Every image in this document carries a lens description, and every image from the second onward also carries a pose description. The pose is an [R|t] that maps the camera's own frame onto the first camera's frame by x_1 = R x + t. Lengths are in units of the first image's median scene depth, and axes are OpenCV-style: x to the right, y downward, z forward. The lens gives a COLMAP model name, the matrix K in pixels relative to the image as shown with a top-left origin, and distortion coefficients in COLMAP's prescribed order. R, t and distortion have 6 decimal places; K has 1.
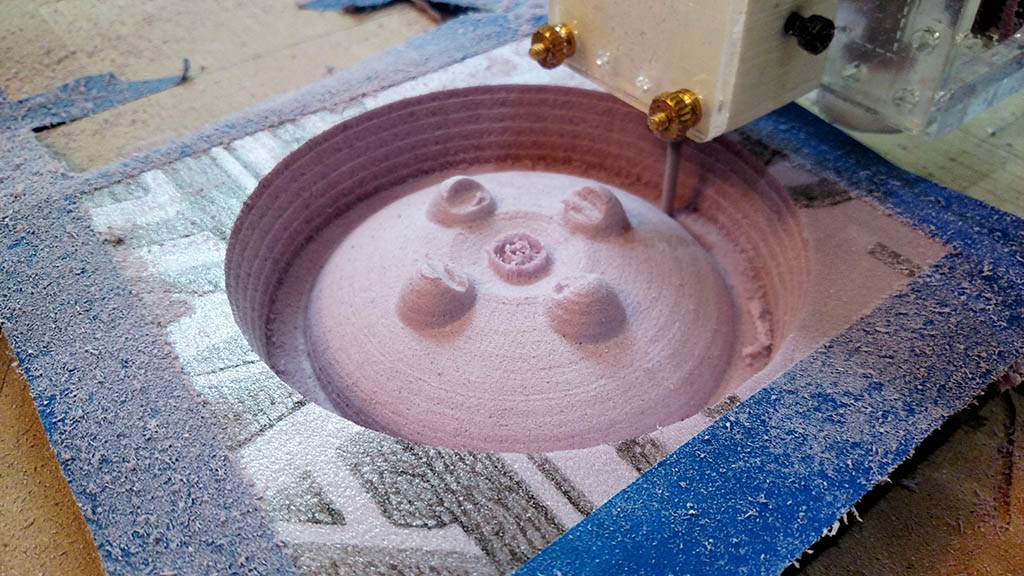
lens RADIAL K [[806.5, 0, 512.0], [0, 806.5, 288.0], [0, 0, 1]] dist [0.004015, -0.003597]
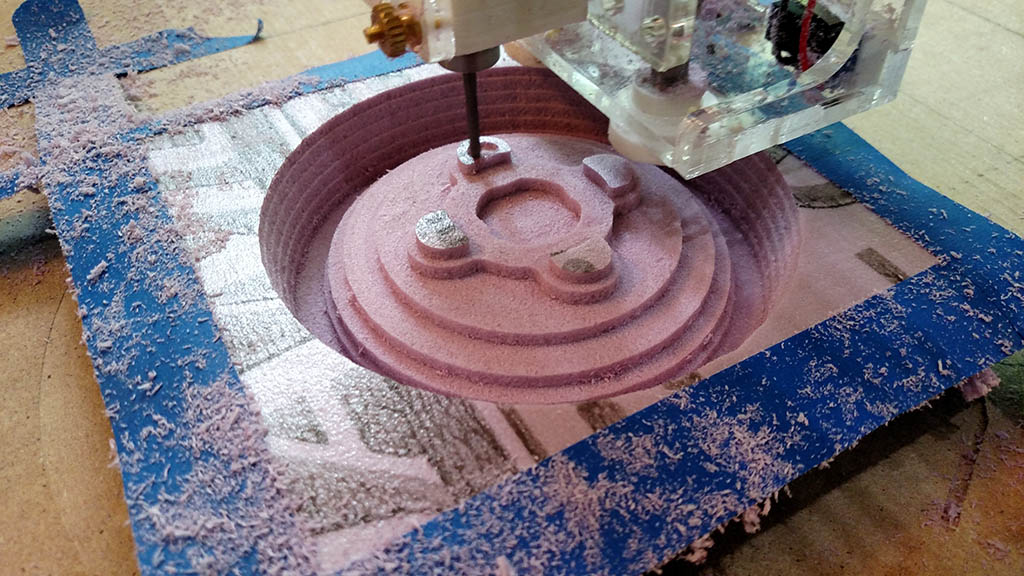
lens RADIAL K [[806.5, 0, 512.0], [0, 806.5, 288.0], [0, 0, 1]] dist [0.004015, -0.003597]
pose [[0.991649, 0.098999, -0.082651, 0.110351], [-0.096864, 0.994861, 0.029462, 0.012216], [0.085143, -0.021210, 0.996143, -0.098015]]
